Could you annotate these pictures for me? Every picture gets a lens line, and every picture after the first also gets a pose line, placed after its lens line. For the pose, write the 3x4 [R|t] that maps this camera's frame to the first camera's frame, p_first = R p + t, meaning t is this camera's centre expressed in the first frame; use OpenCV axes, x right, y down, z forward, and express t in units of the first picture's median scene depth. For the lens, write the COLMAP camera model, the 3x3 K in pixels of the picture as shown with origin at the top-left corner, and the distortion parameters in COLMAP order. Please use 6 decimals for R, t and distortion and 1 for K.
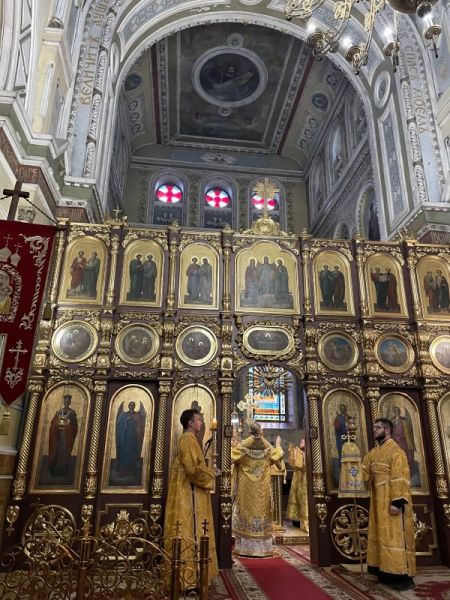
lens RADIAL K [[451.7, 0, 225.0], [0, 451.7, 300.0], [0, 0, 1]] dist [0.097916, -0.128254]
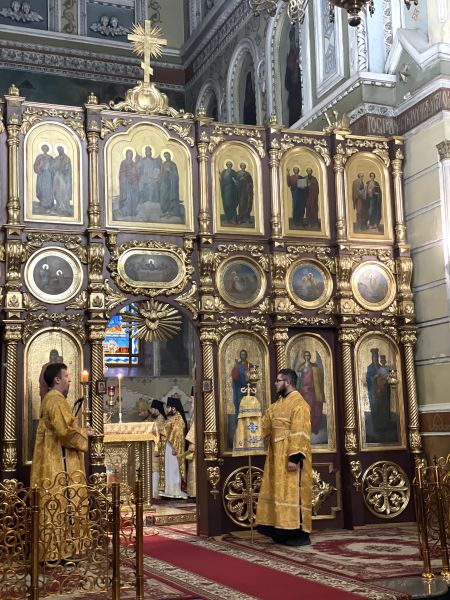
lens RADIAL K [[898.7, 0, 225.0], [0, 898.7, 300.0], [0, 0, 1]] dist [0.137281, 0.011728]
pose [[0.968608, -0.001972, 0.248585, -0.152474], [-0.046118, 0.981185, 0.187480, -0.139856], [-0.244277, -0.193059, 0.950293, -0.434703]]
